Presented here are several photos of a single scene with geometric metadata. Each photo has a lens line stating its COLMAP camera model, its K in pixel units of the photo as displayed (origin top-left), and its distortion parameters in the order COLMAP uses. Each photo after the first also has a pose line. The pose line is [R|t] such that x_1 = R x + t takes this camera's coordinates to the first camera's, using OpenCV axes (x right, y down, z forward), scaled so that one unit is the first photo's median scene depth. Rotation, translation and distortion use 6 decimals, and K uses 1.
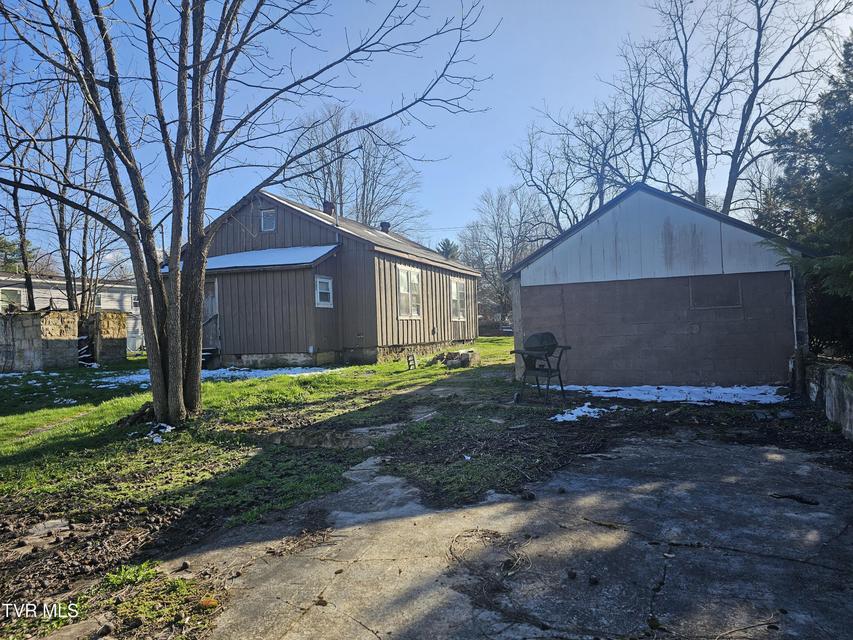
lens RADIAL K [[556.3, 0, 426.5], [0, 556.3, 320.0], [0, 0, 1]] dist [0.098233, -0.128327]
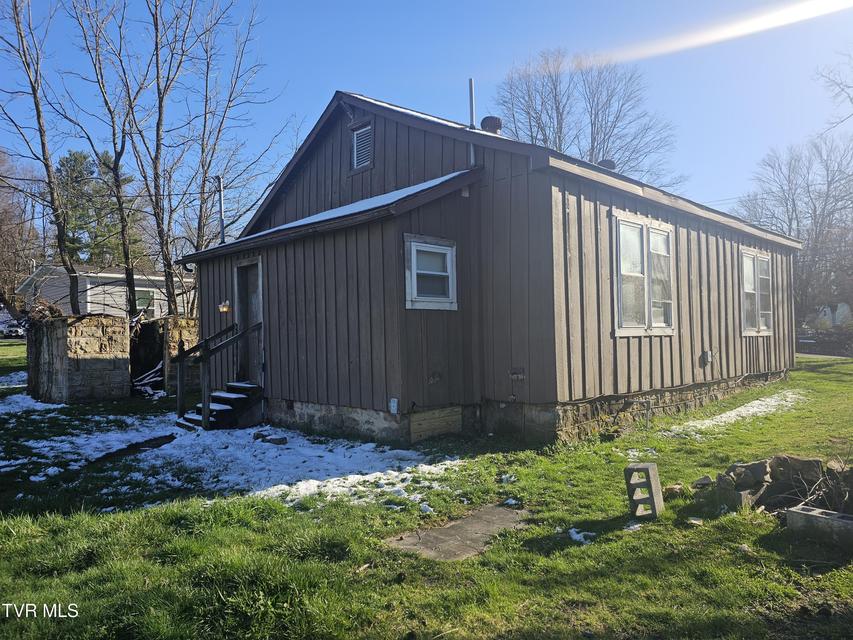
lens RADIAL K [[556.3, 0, 426.5], [0, 556.3, 320.0], [0, 0, 1]] dist [0.098233, -0.128327]
pose [[0.912479, 0.003844, -0.409107, -0.006211], [-0.006005, 0.999974, -0.003999, -0.011113], [0.409080, 0.006106, 0.912478, 0.541657]]
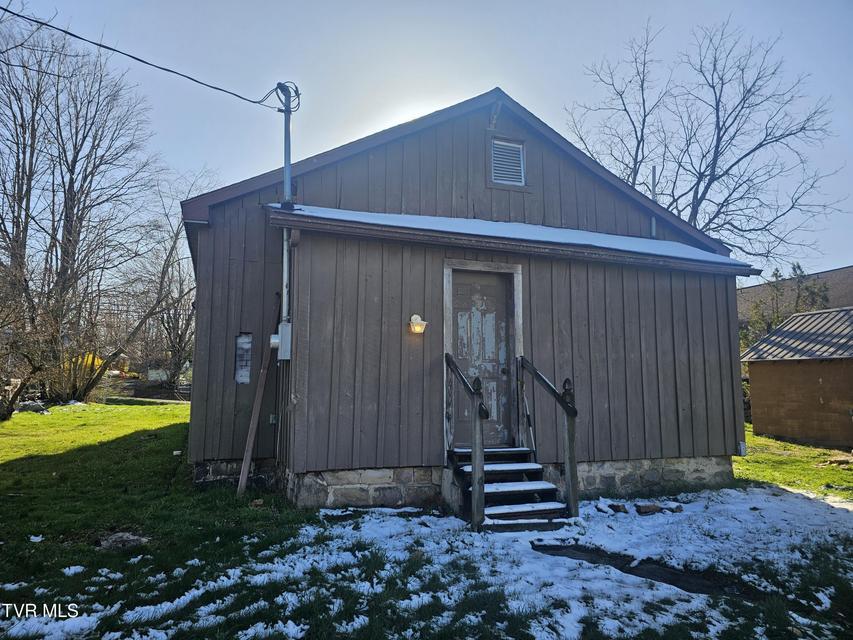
lens RADIAL K [[571.3, 0, 413.4], [0, 571.3, 310.8], [0, 0, 1]] dist [0.092563, -0.082328]
pose [[0.751038, 0.122284, 0.648836, -0.652534], [-0.038670, 0.989159, -0.141662, 0.016194], [-0.659125, 0.081303, 0.747625, 0.710826]]
